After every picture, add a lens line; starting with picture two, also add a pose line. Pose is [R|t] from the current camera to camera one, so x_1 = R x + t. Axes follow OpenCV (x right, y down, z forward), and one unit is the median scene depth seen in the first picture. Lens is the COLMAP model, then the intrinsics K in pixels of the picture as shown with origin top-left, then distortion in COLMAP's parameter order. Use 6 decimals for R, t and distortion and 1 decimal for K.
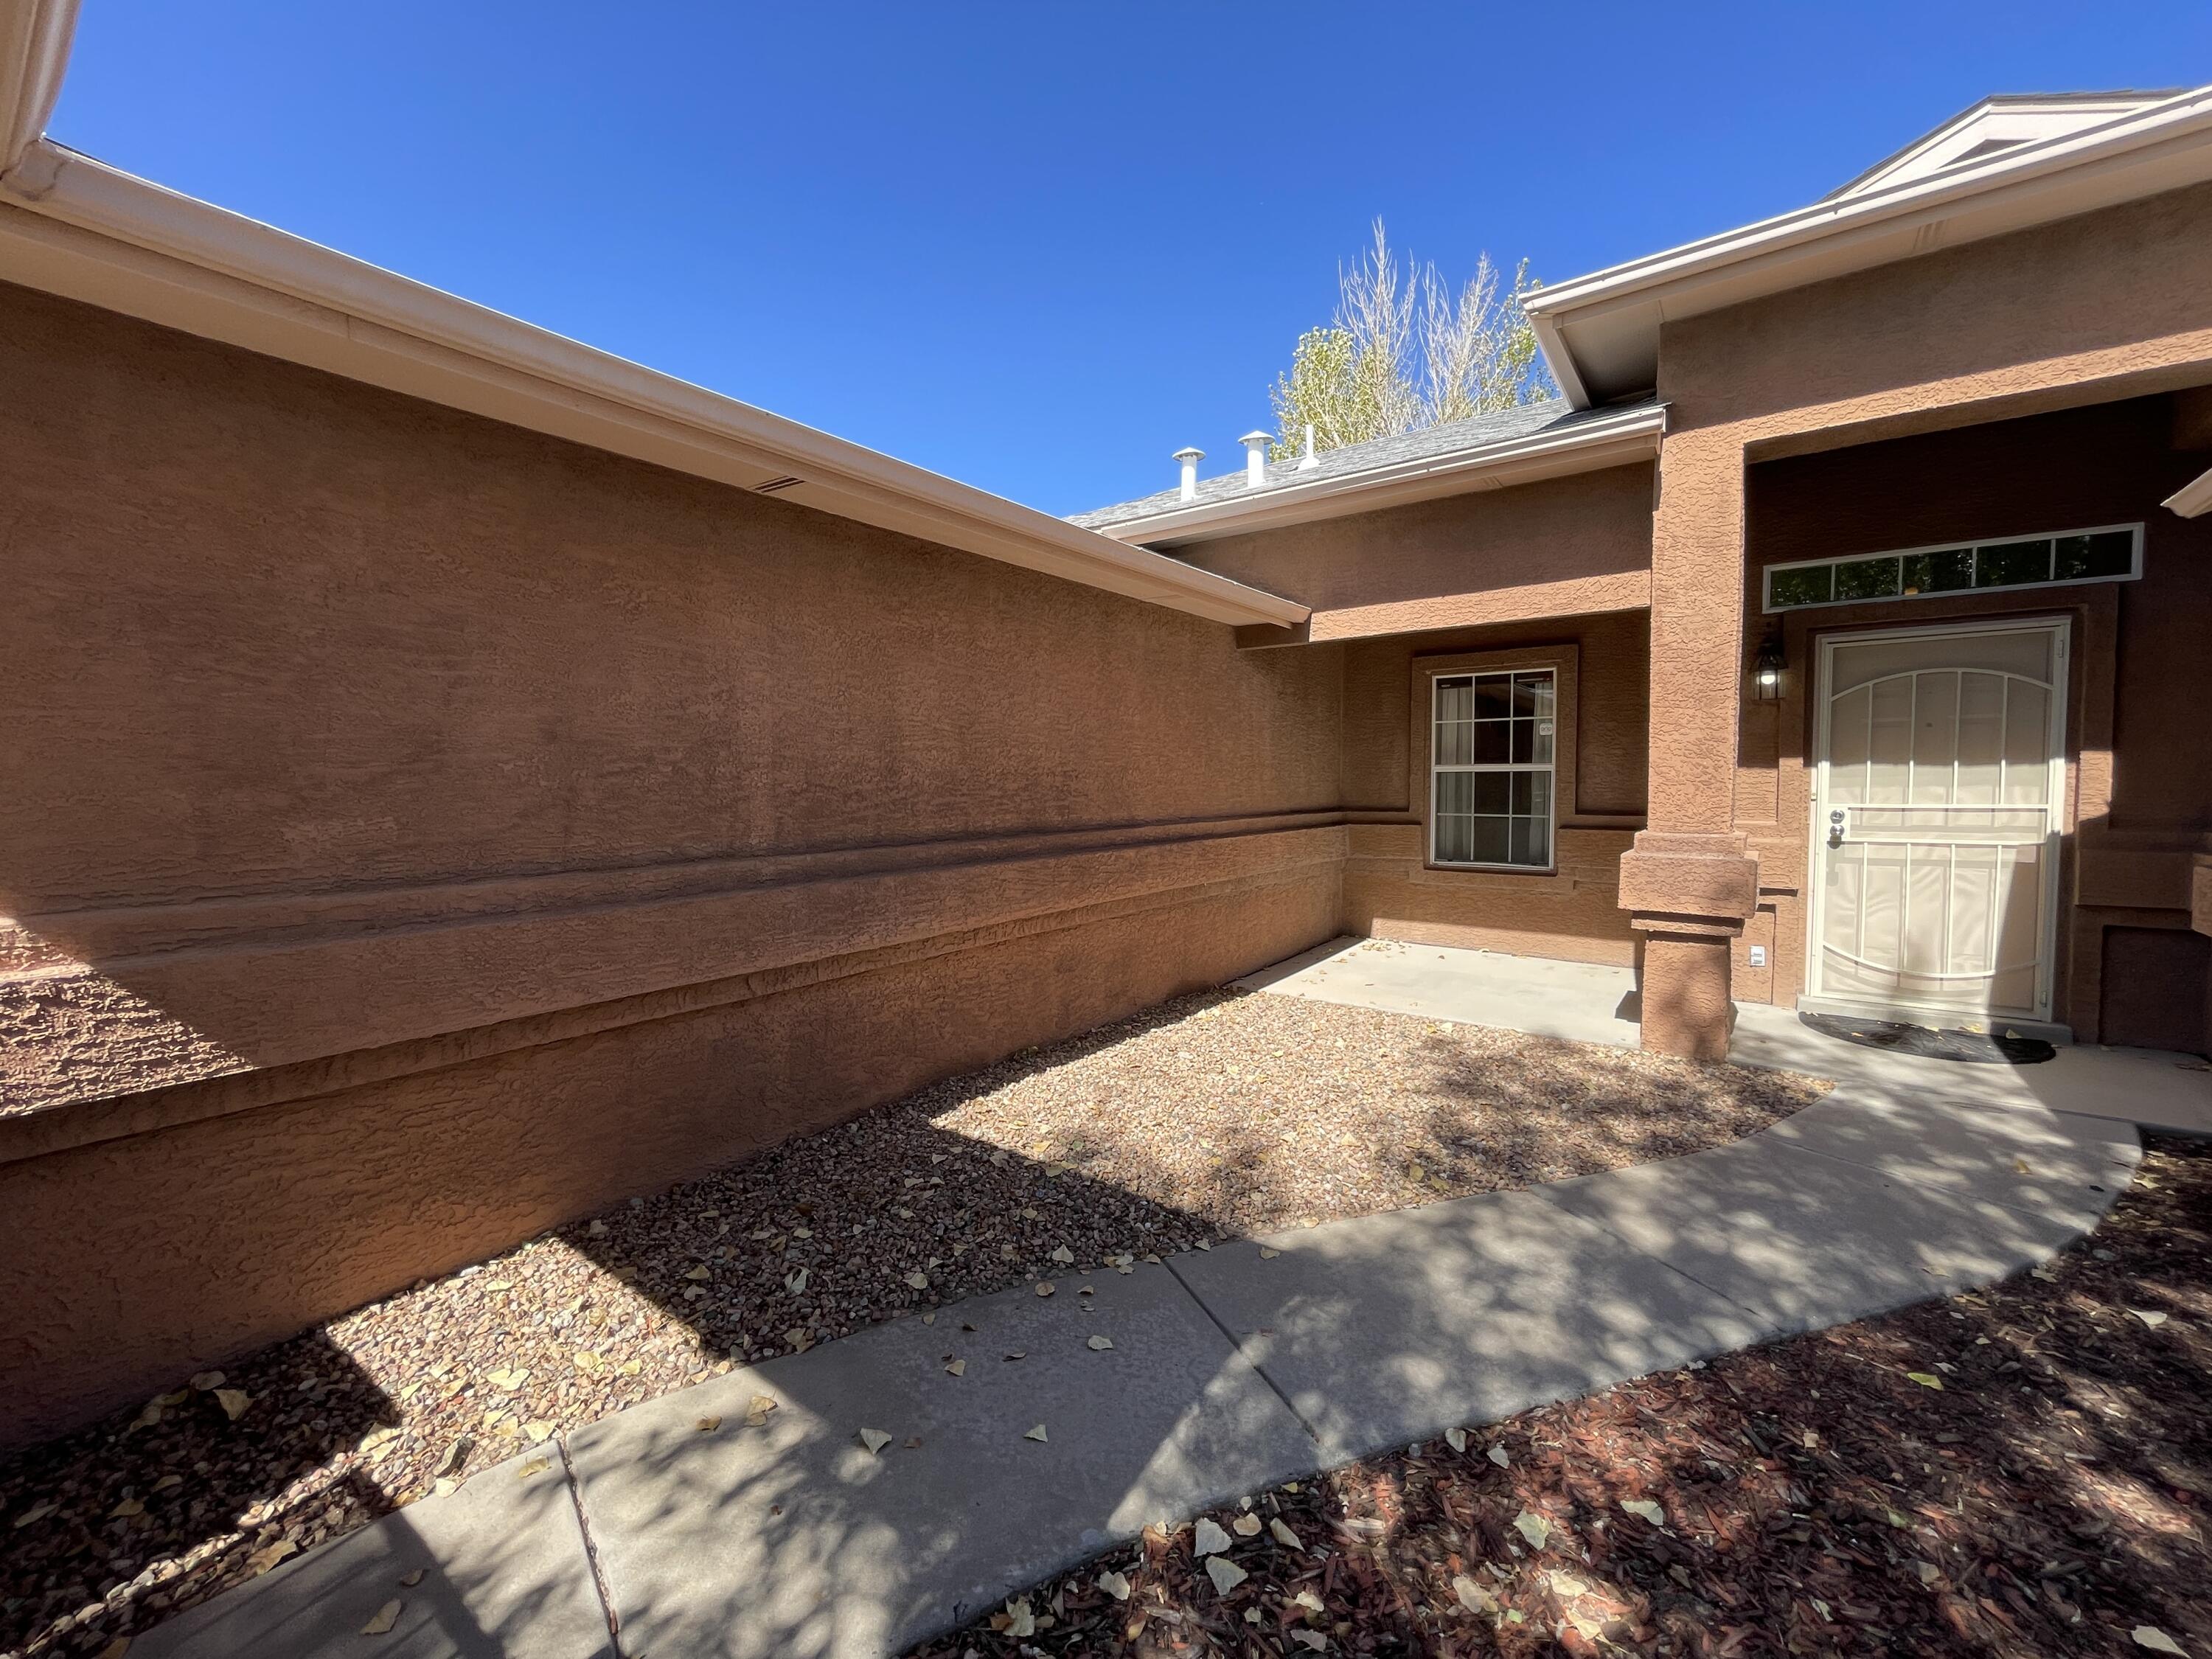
lens RADIAL K [[899.0, 0, 1106.0], [0, 899.0, 829.5], [0, 0, 1]] dist [0.000748, 0.000422]
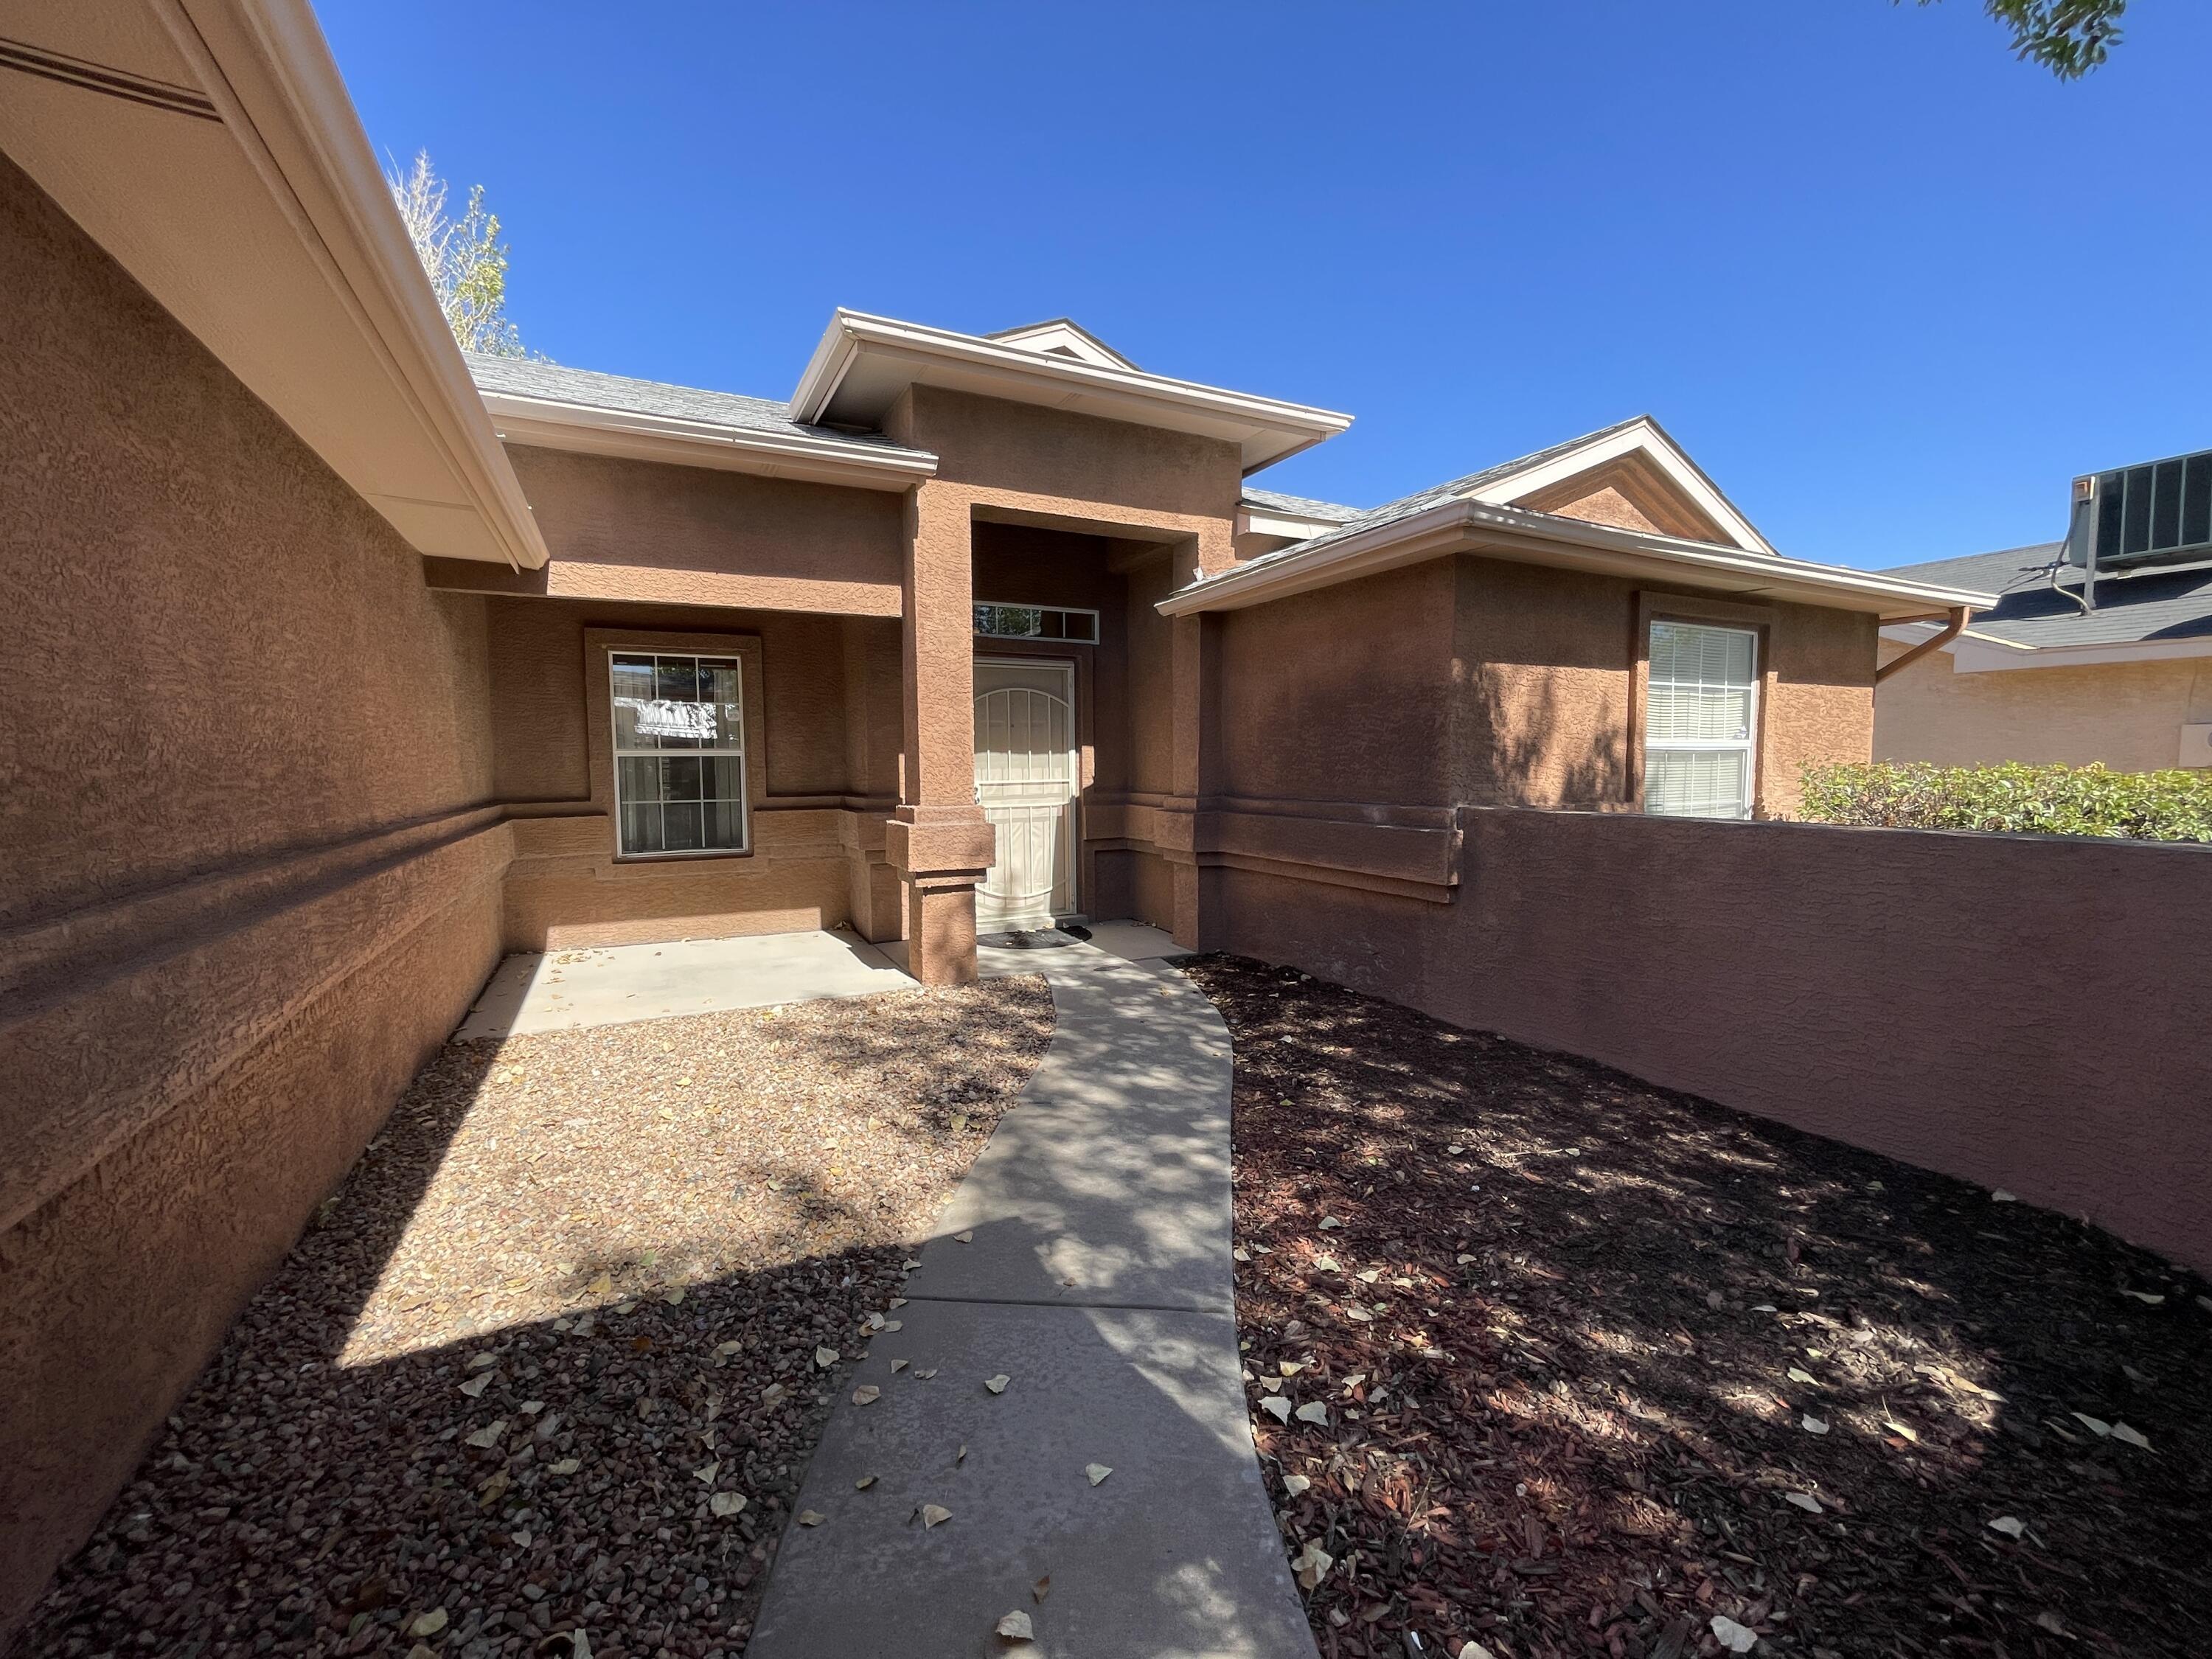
lens RADIAL K [[887.4, 0, 1106.0], [0, 887.4, 829.5], [0, 0, 1]] dist [0.001138, 0.000158]
pose [[0.453745, -0.065885, 0.888693, -0.358997], [0.054139, 0.997459, 0.046307, -0.008057], [-0.889485, 0.027101, 0.456159, 0.245371]]
